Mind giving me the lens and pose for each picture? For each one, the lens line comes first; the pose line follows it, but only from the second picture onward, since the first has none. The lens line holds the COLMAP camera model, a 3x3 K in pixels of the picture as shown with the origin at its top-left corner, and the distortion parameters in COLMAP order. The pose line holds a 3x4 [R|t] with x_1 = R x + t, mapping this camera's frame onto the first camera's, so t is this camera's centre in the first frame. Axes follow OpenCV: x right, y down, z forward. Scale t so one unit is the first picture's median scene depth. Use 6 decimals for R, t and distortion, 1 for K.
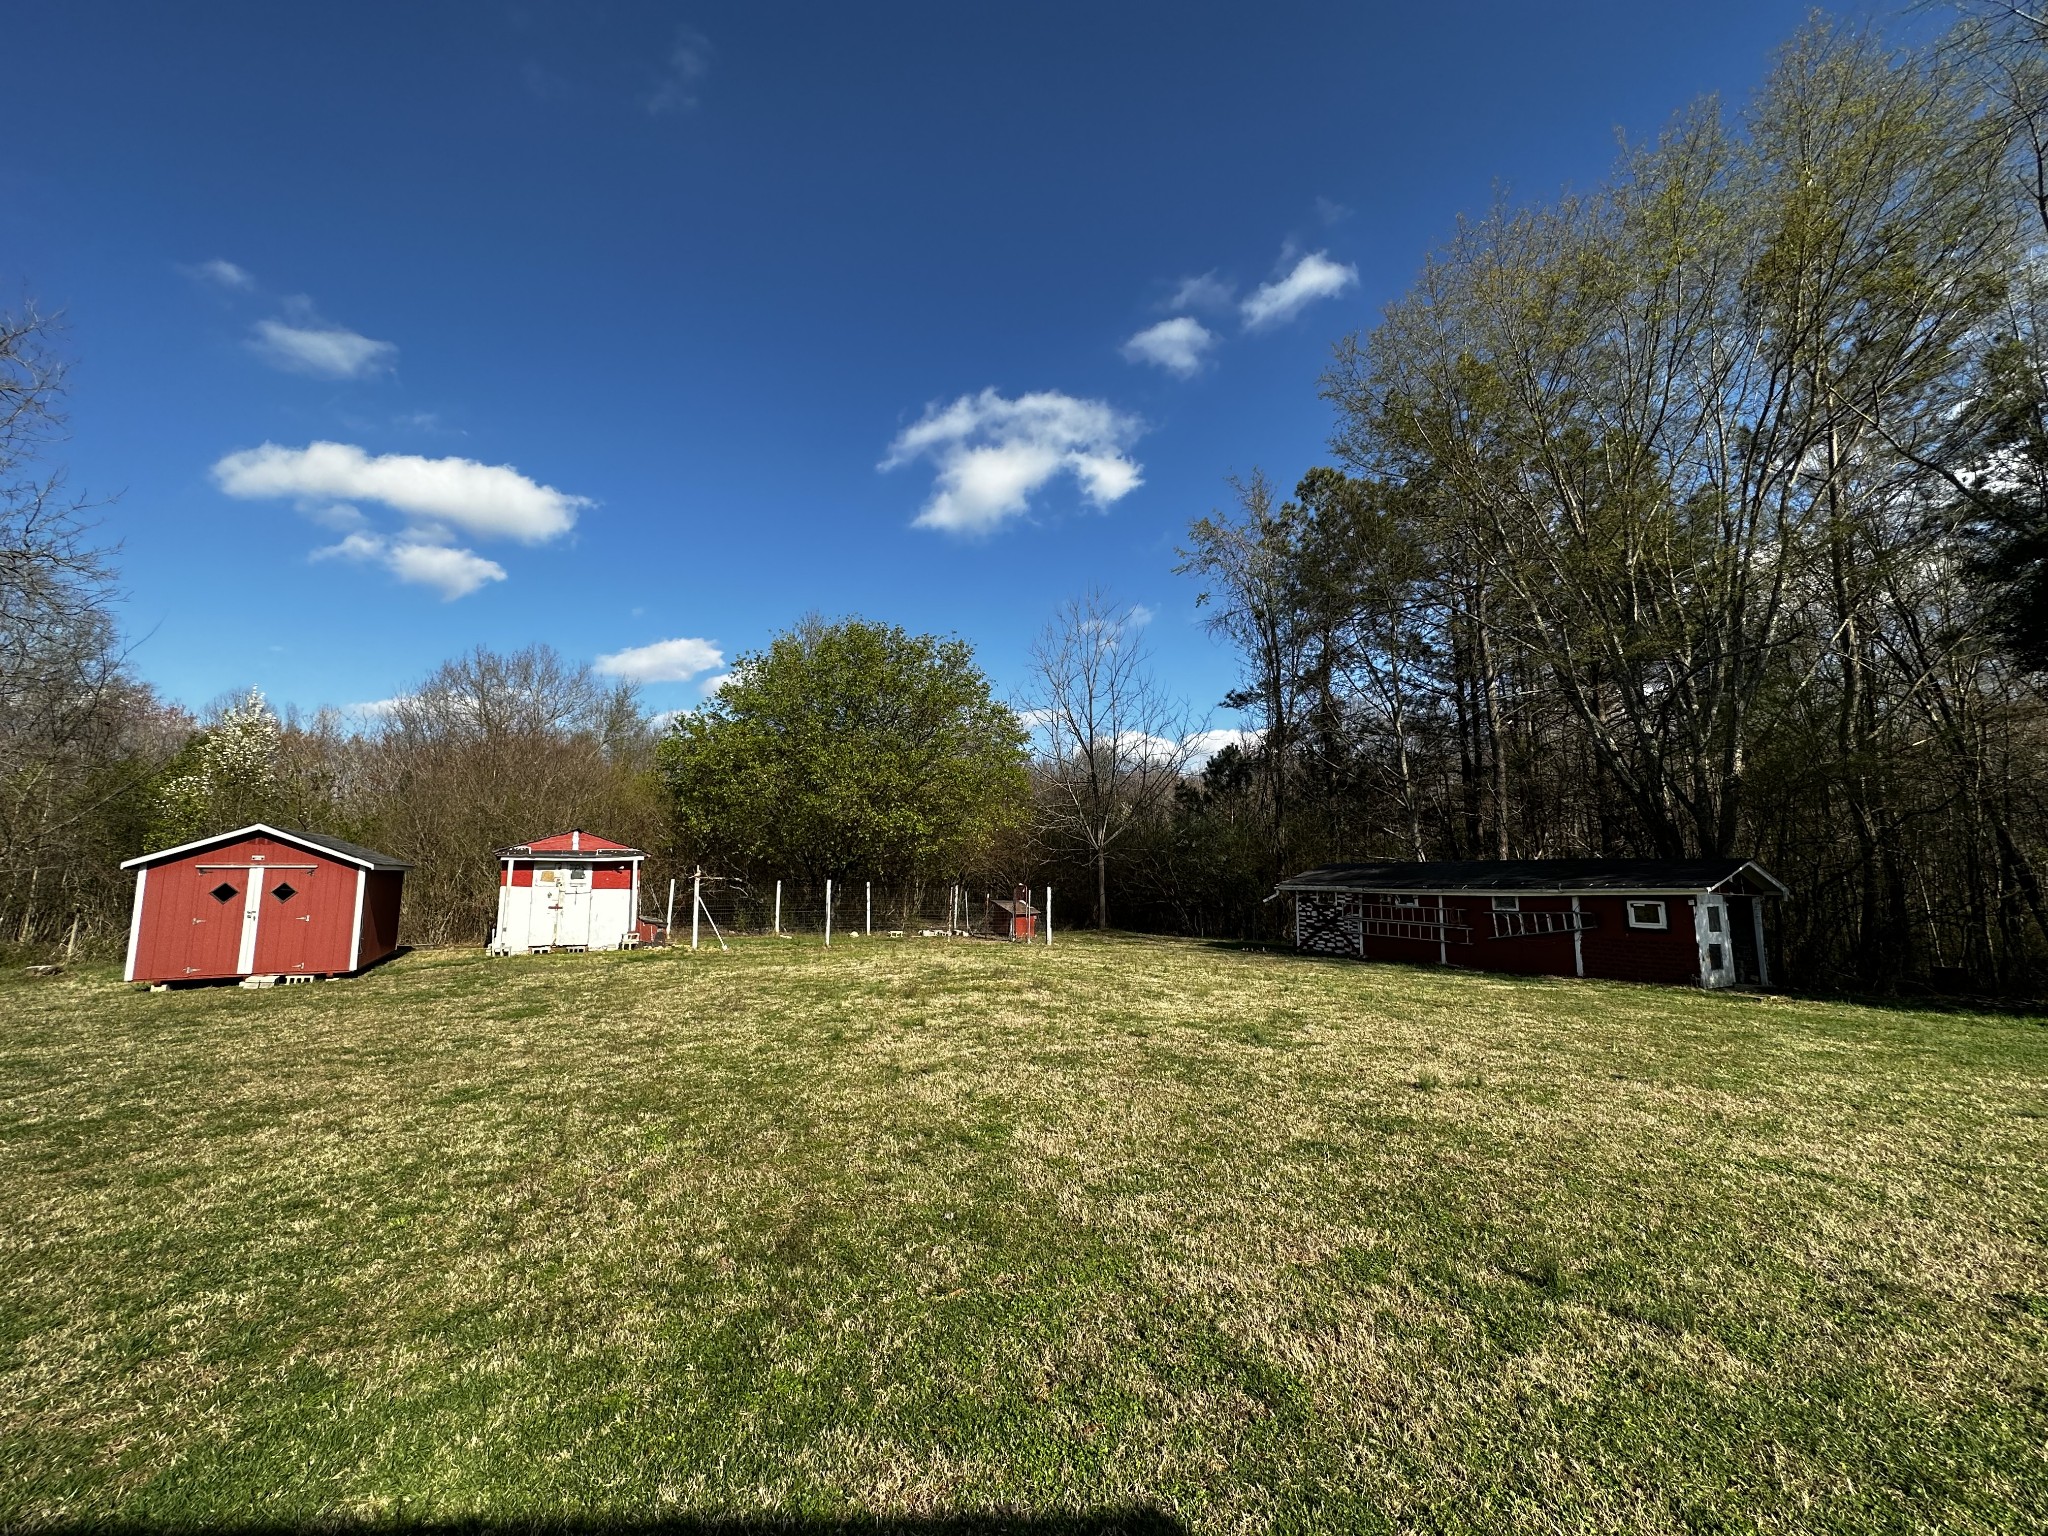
lens RADIAL K [[827.1, 0, 1024.7], [0, 827.1, 771.5], [0, 0, 1]] dist [-0.010787, -0.000562]
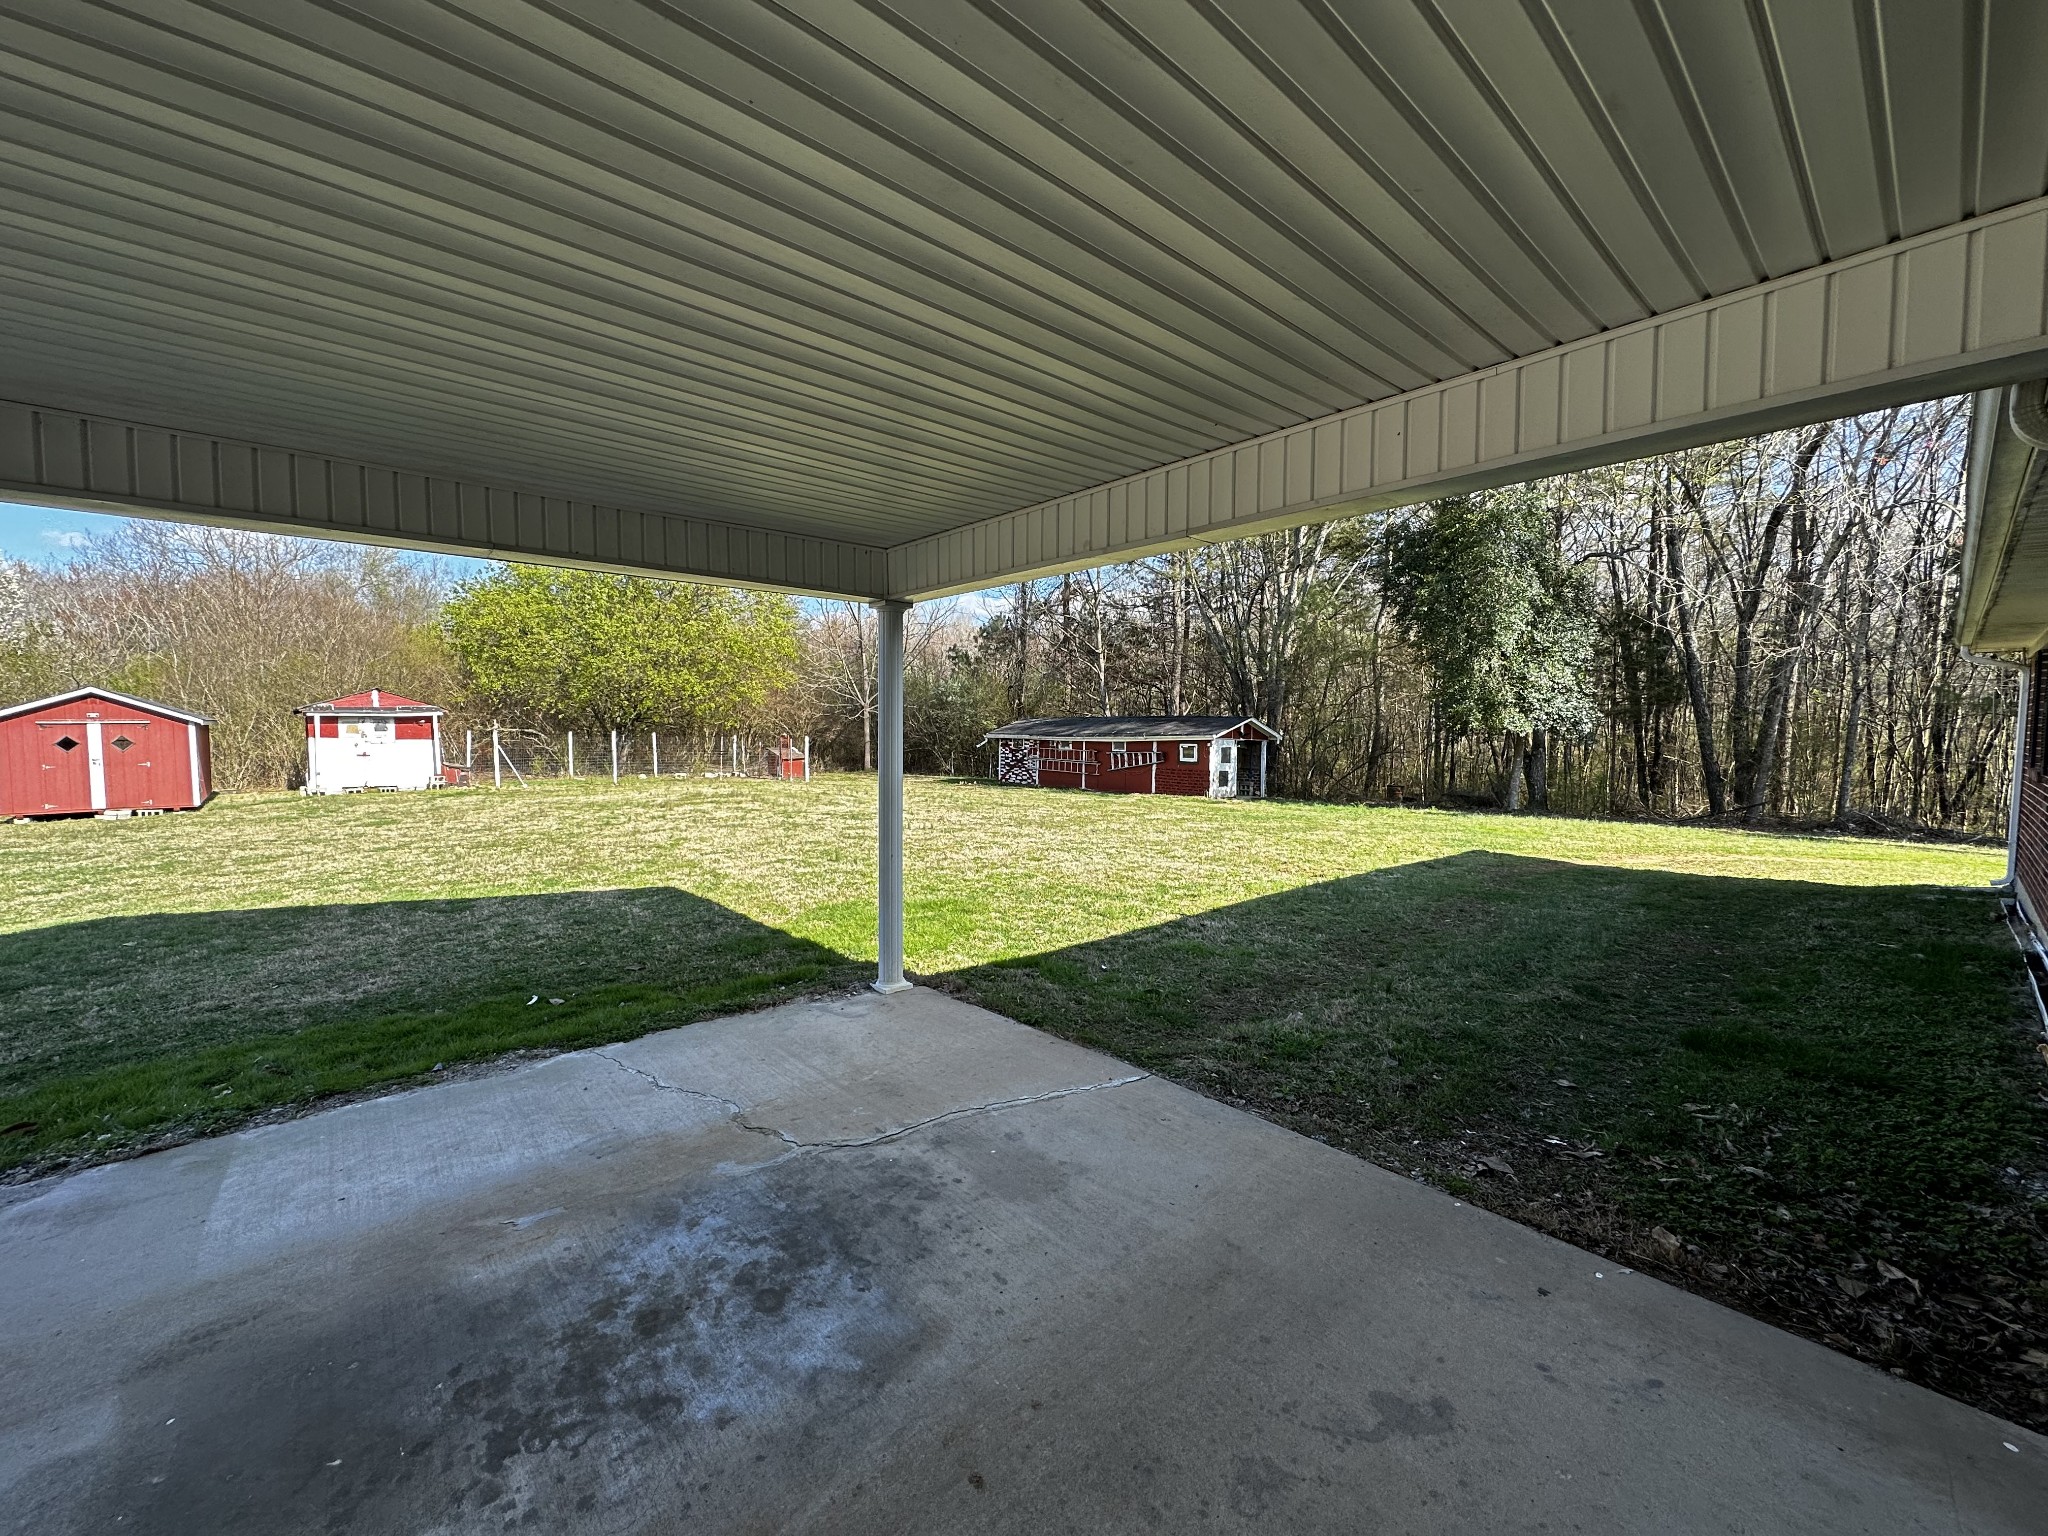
lens RADIAL K [[827.1, 0, 1044.9], [0, 827.1, 766.8], [0, 0, 1]] dist [-0.010787, -0.000562]
pose [[0.973985, -0.011789, 0.226307, 0.115576], [-0.027601, 0.985039, 0.170104, -0.045462], [-0.224926, -0.171925, 0.959088, -0.350065]]
